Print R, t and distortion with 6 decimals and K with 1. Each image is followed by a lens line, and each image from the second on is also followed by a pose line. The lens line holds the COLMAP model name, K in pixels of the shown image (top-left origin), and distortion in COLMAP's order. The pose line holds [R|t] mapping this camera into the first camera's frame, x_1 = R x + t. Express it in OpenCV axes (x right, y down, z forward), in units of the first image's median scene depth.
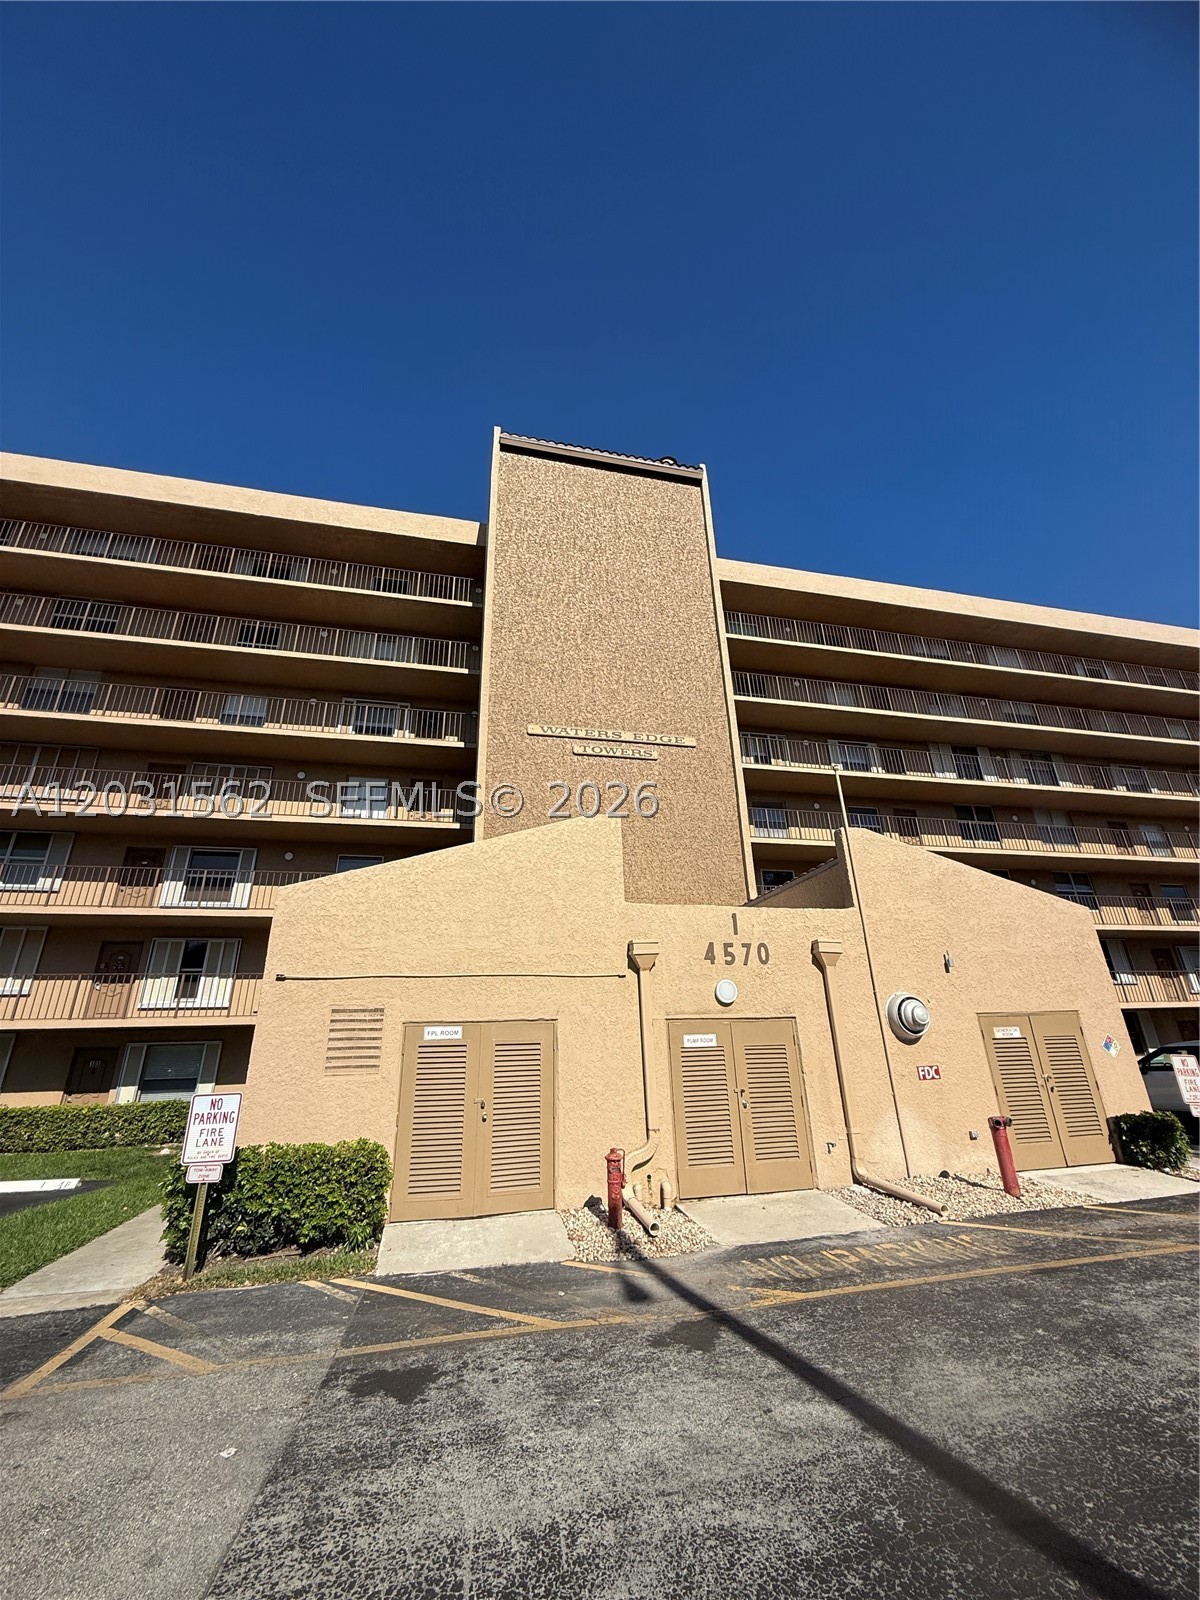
lens RADIAL K [[644.2, 0, 596.8], [0, 644.2, 796.0], [0, 0, 1]] dist [-0.001913, 0.000513]
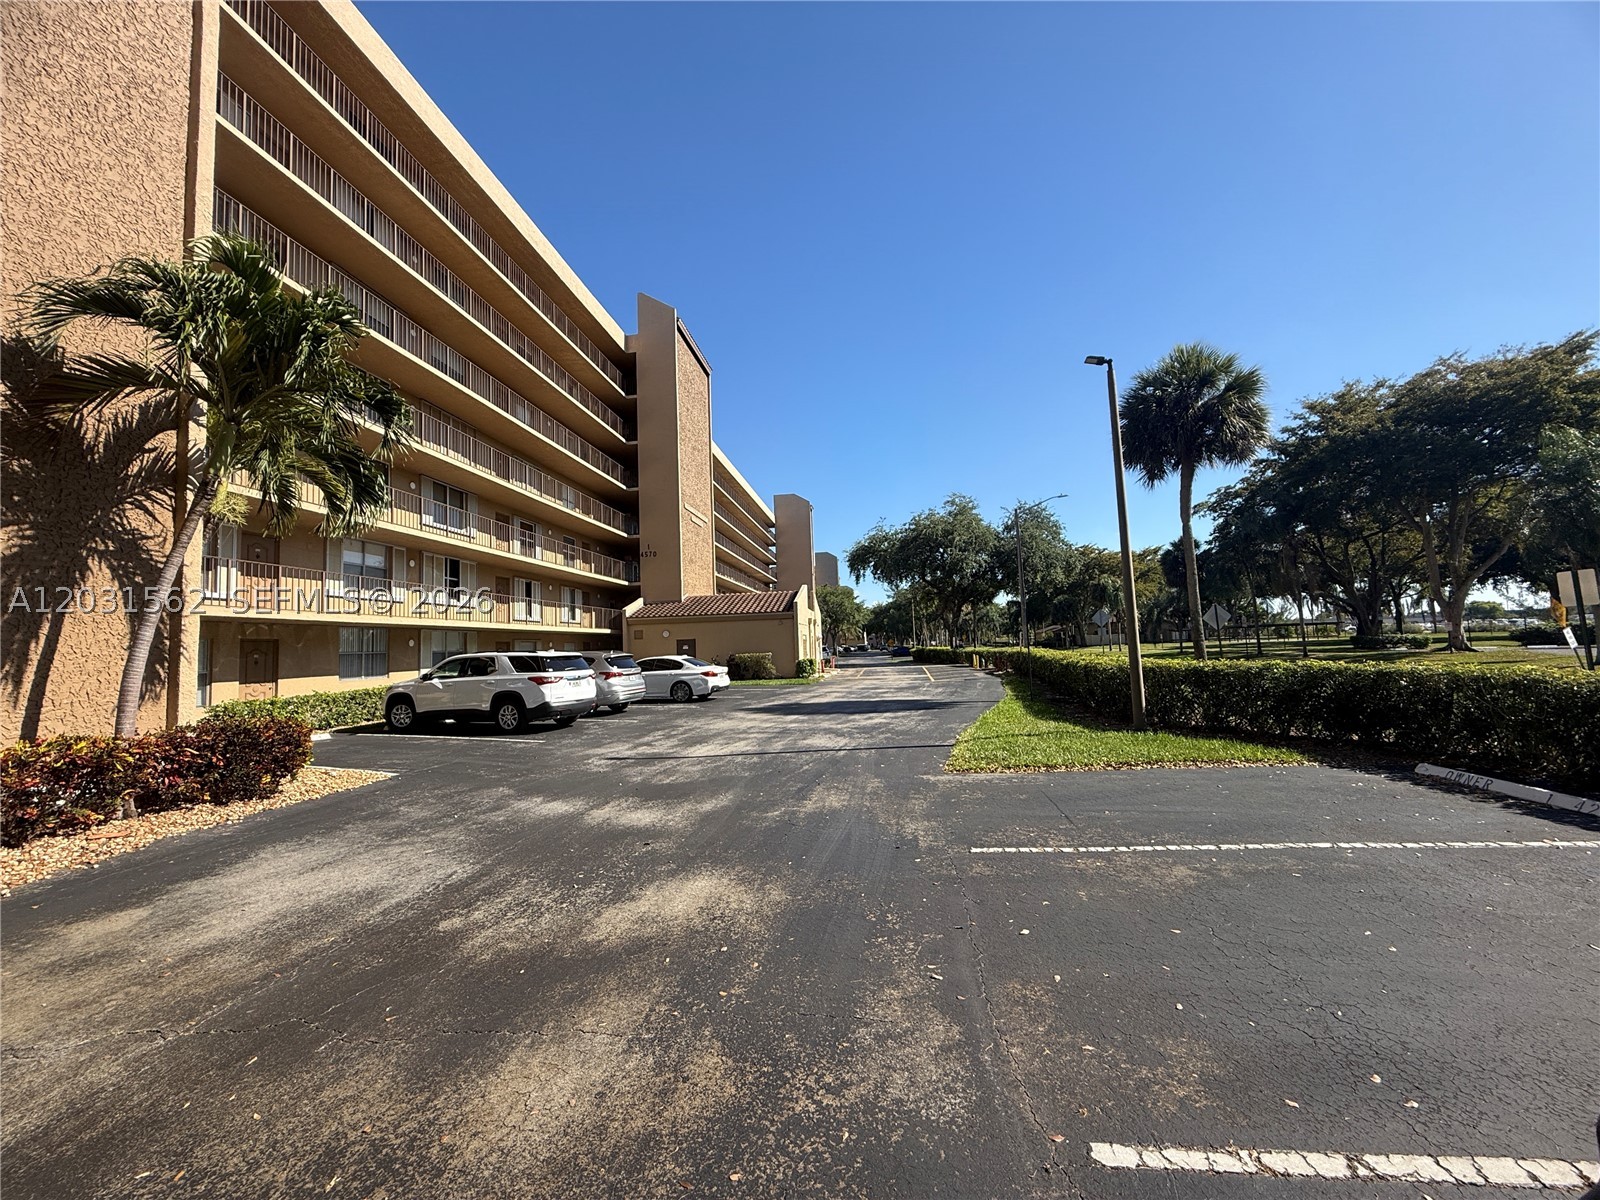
lens RADIAL K [[644.2, 0, 802.8], [0, 644.2, 598.3], [0, 0, 1]] dist [-0.001913, 0.000513]
pose [[0.322199, 0.095716, 0.941821, -2.427196], [-0.359591, 0.932683, 0.028229, -0.033991], [-0.875718, -0.347765, 0.334928, -0.202501]]
